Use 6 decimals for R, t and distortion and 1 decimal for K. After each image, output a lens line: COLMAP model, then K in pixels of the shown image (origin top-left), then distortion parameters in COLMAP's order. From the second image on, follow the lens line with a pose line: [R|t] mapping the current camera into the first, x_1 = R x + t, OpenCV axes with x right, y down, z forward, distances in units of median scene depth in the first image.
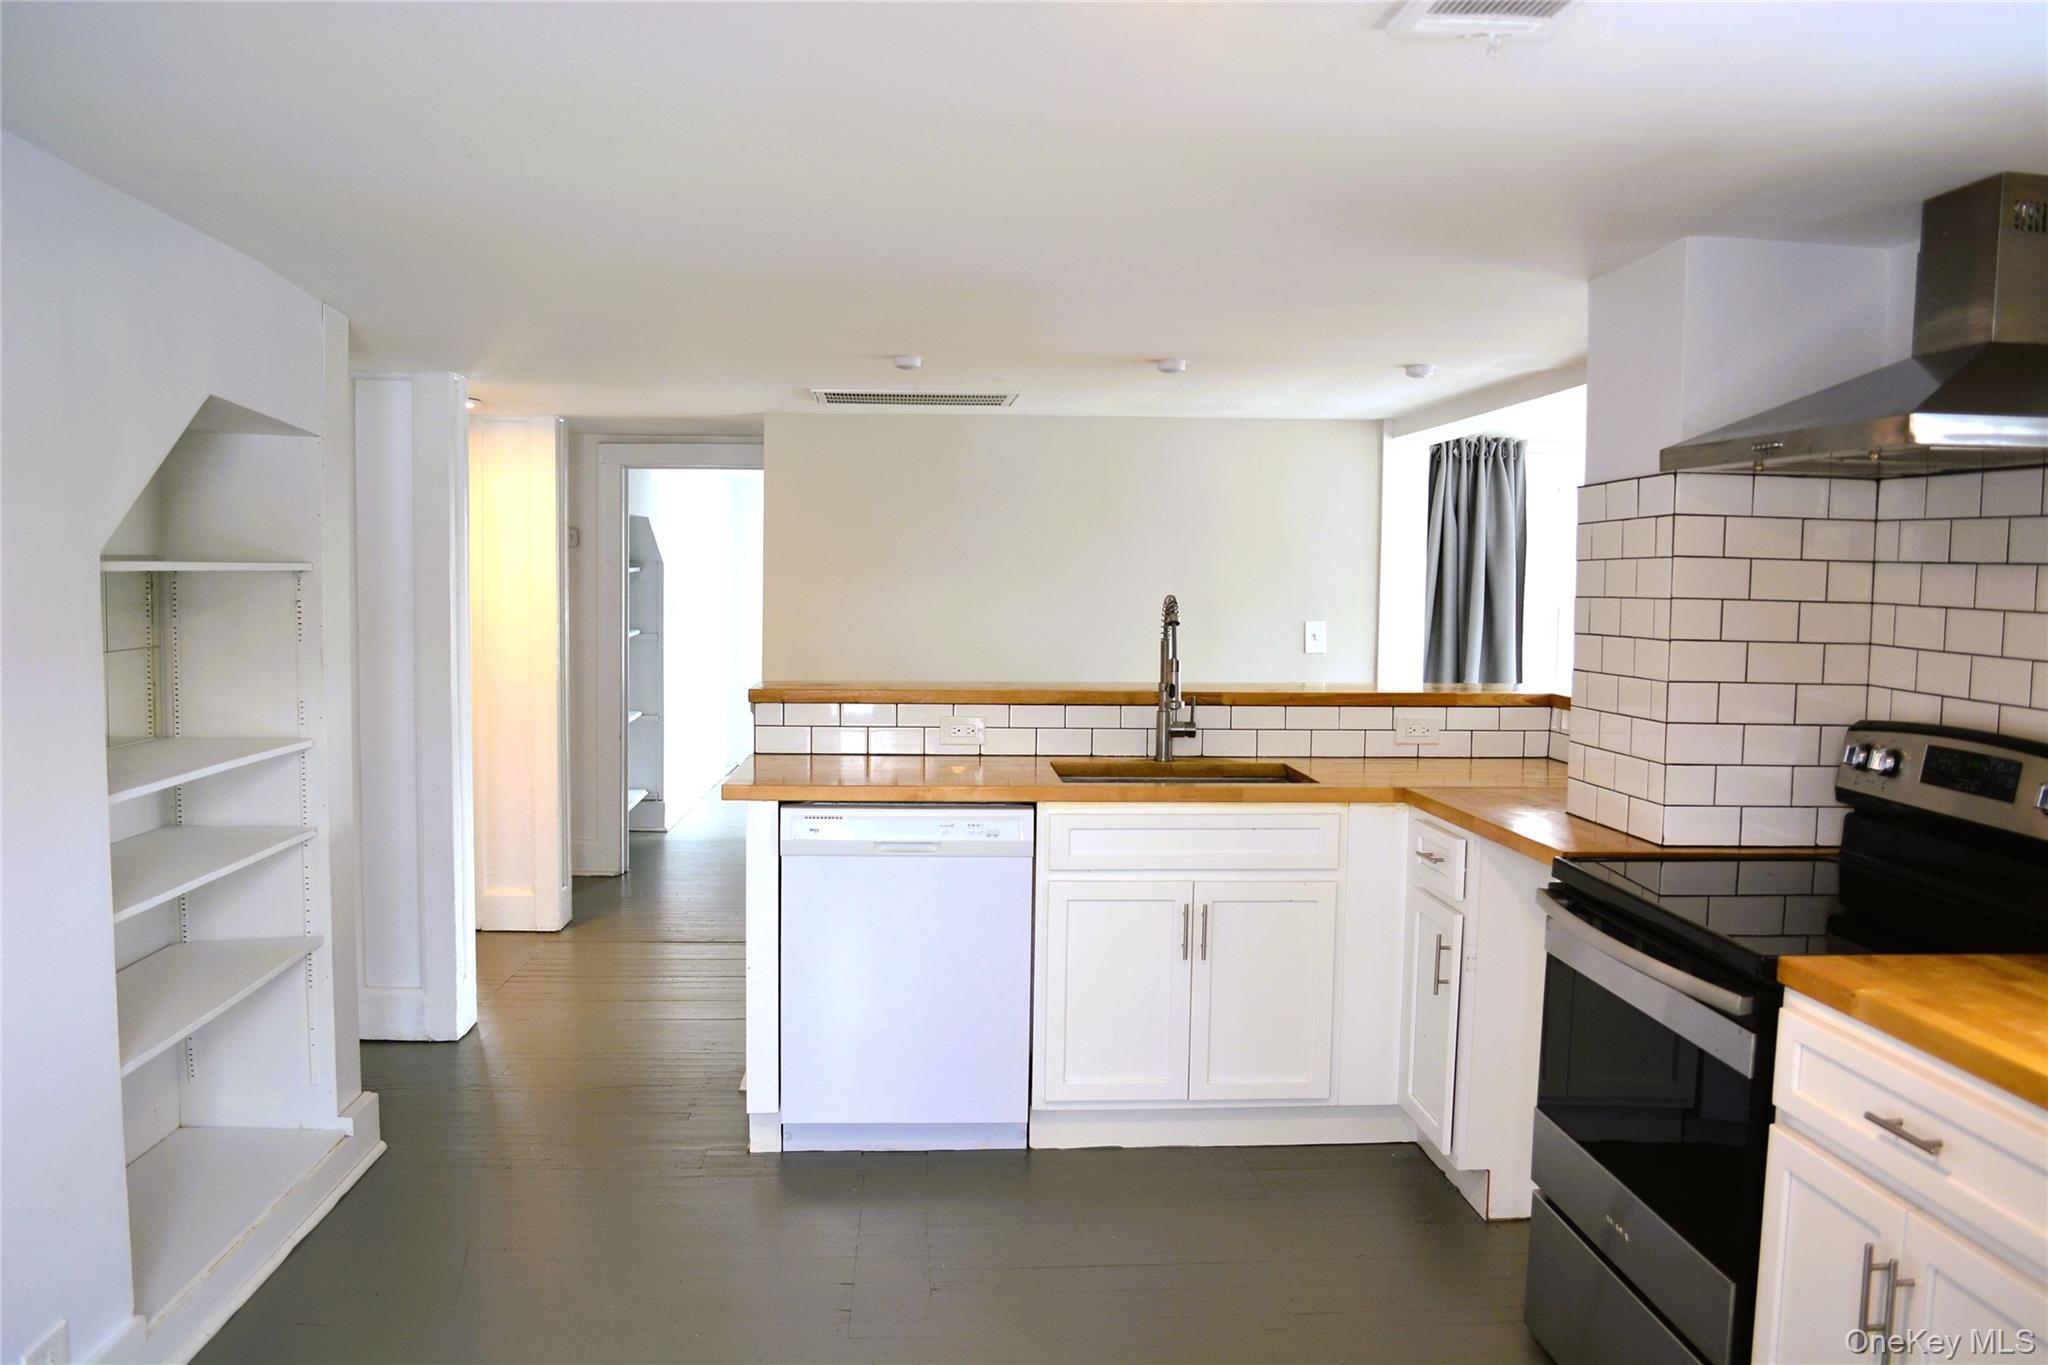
lens RADIAL K [[1622.2, 0, 1024.0], [0, 1622.2, 682.5], [0, 0, 1]] dist [-0.002113, -0.000025]
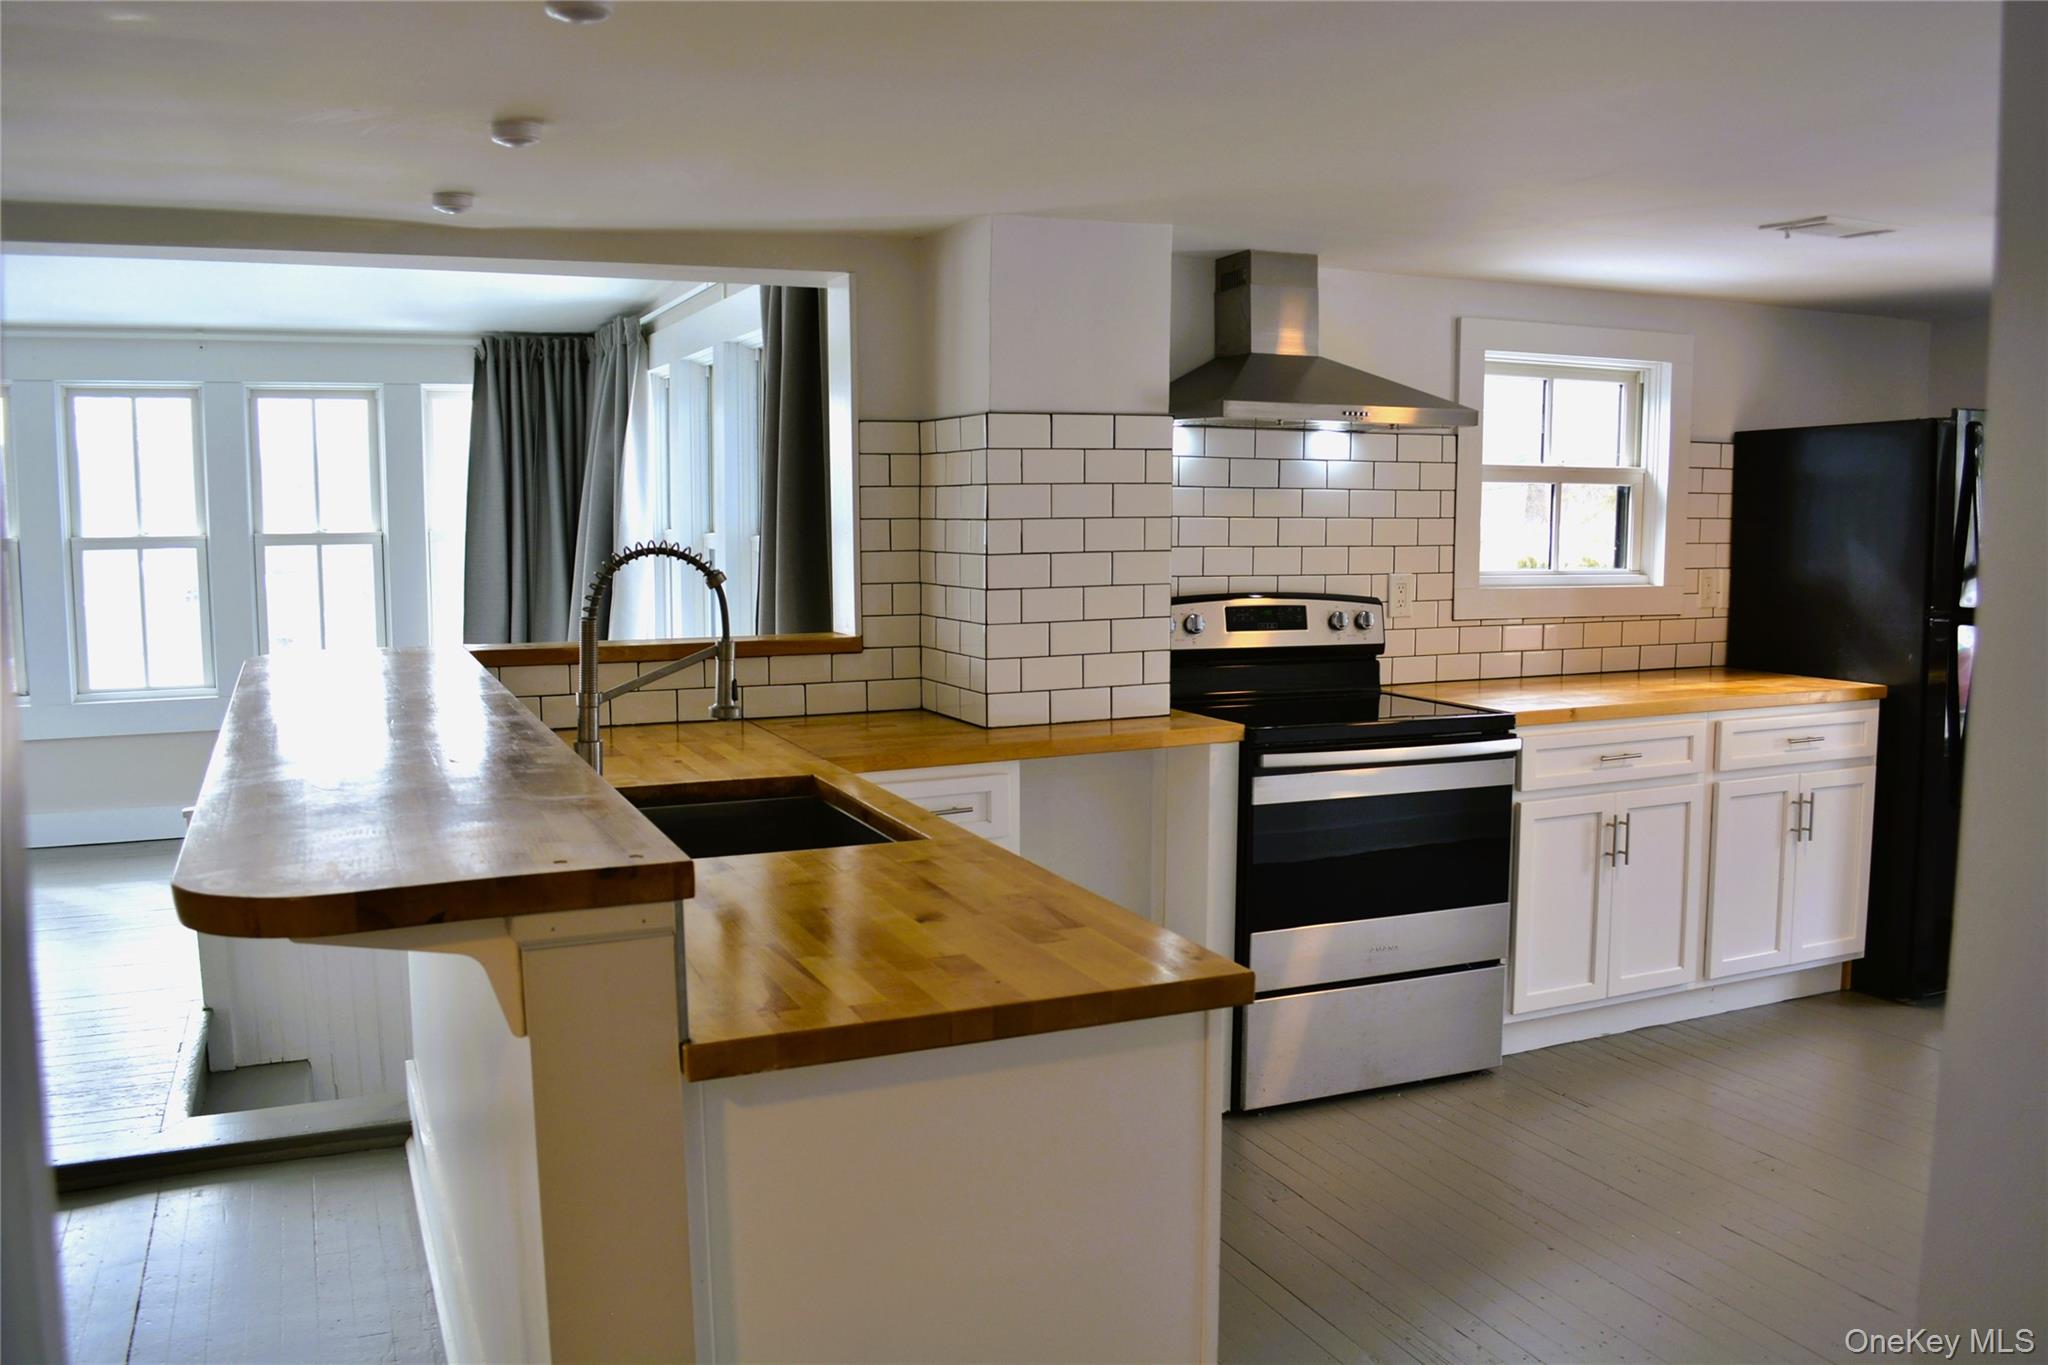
lens RADIAL K [[1622.2, 0, 1024.0], [0, 1622.2, 682.5], [0, 0, 1]] dist [-0.002113, -0.000025]
pose [[-0.344529, -0.105777, 0.932797, -0.832254], [0.063439, 0.988737, 0.135552, -0.113500], [-0.936630, 0.105878, -0.333938, 1.735516]]
